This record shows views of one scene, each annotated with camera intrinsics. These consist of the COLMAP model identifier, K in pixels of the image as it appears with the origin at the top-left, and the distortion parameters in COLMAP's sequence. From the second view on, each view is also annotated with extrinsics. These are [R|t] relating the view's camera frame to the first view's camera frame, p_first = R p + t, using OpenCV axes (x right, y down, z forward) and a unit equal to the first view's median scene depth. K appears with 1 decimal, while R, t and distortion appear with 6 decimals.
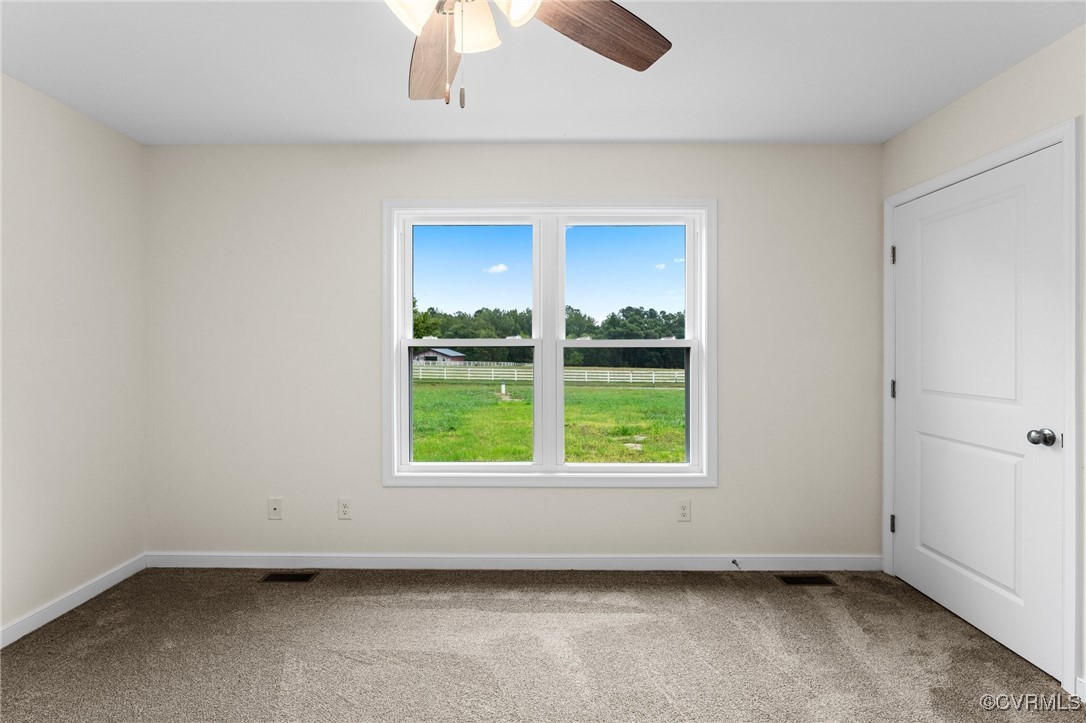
lens RADIAL K [[493.8, 0, 546.5], [0, 493.8, 345.6], [0, 0, 1]] dist [-0.001500, -0.000412]
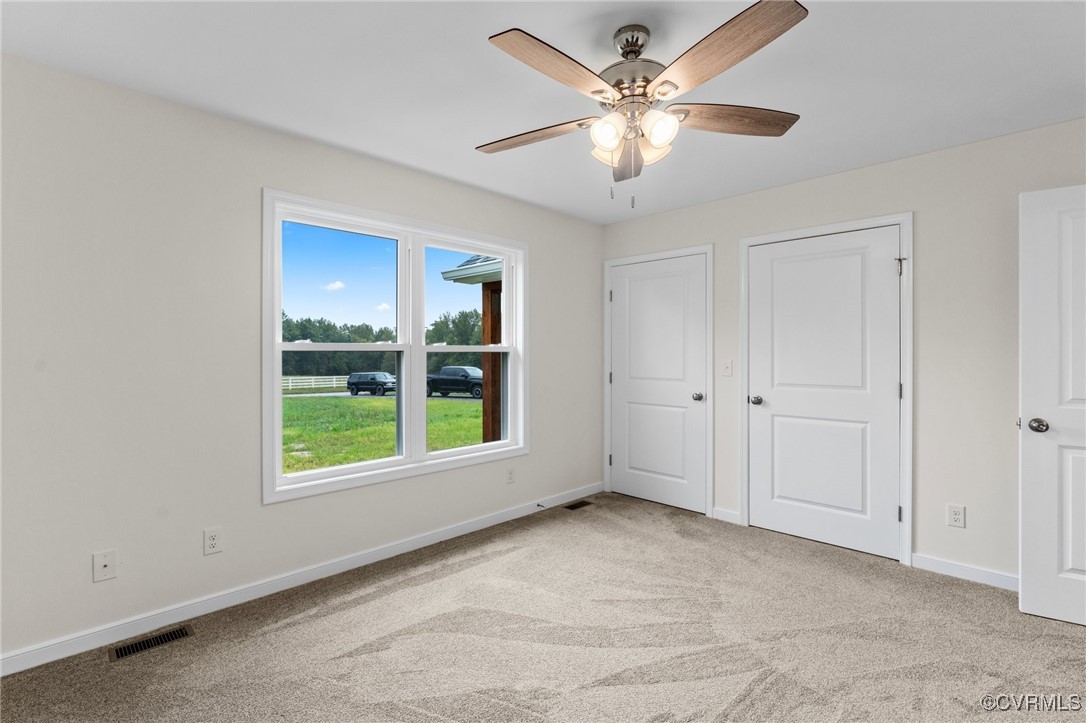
lens RADIAL K [[478.2, 0, 537.6], [0, 478.2, 349.0], [0, 0, 1]] dist [0.002779, 0.000458]
pose [[0.725804, 0.005629, 0.687878, -0.578370], [-0.005698, 0.999981, -0.002171, -0.002789], [-0.687878, -0.002344, 0.725823, 0.015356]]
